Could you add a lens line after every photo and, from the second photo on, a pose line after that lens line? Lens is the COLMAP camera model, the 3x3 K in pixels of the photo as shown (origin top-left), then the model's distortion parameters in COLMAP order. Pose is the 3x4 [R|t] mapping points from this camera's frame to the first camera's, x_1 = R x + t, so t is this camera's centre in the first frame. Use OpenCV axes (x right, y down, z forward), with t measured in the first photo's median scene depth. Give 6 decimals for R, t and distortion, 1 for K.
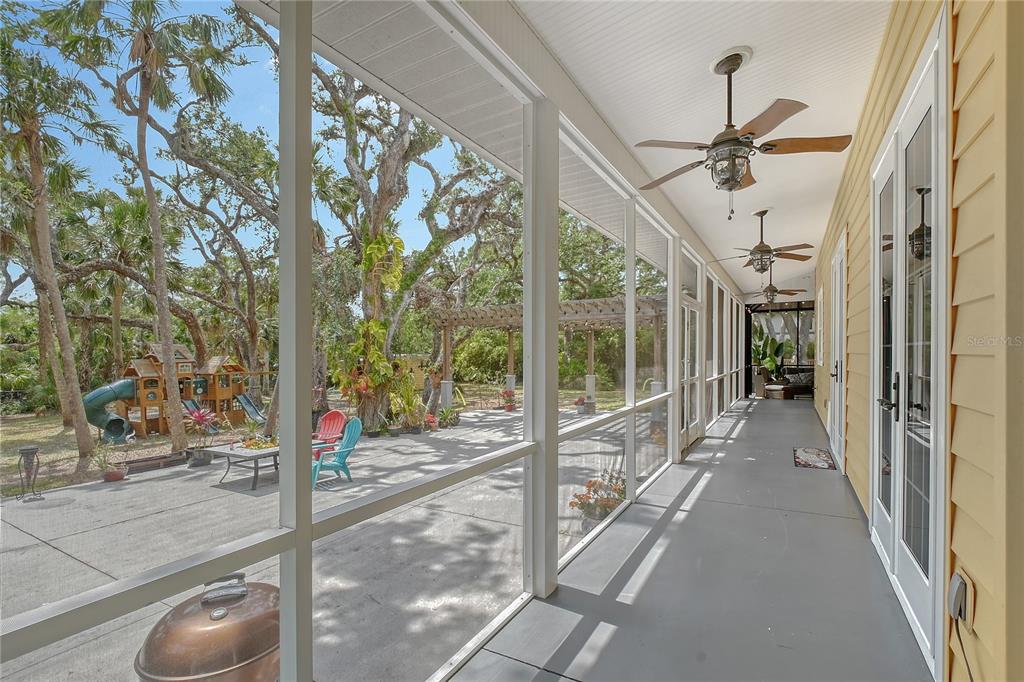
lens RADIAL K [[466.8, 0, 517.0], [0, 466.8, 356.3], [0, 0, 1]] dist [-0.002767, -0.000032]
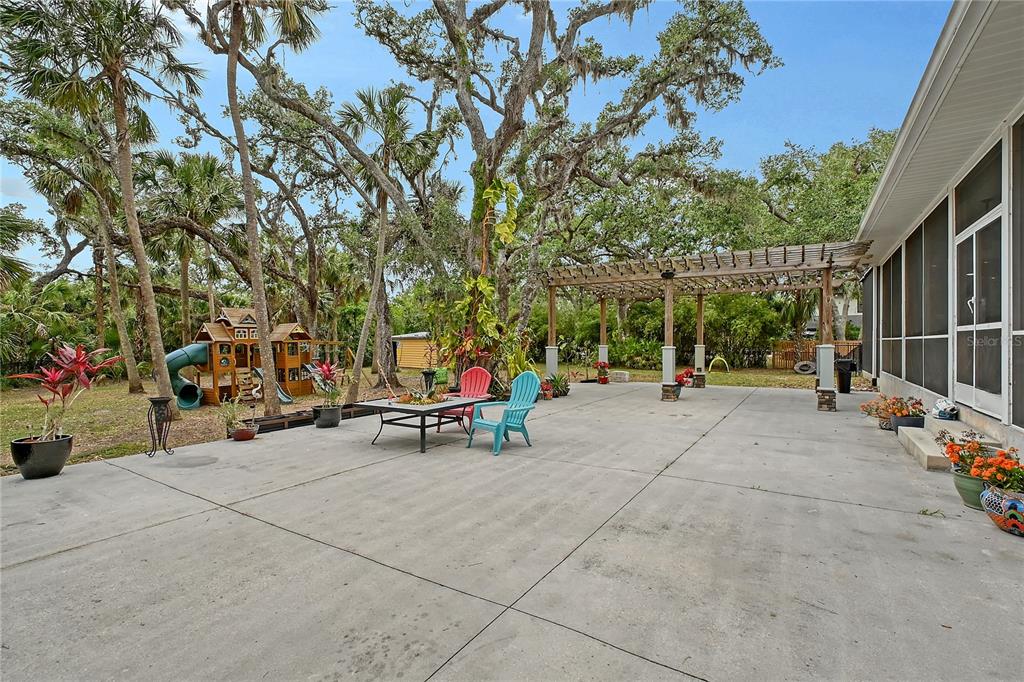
lens RADIAL K [[466.8, 0, 512.9], [0, 466.8, 344.0], [0, 0, 1]] dist [-0.002767, -0.000032]
pose [[0.998962, 0.012609, -0.043771, -0.161721], [-0.012449, 0.999915, 0.003922, 0.039291], [0.043817, -0.003373, 0.999034, 0.081297]]
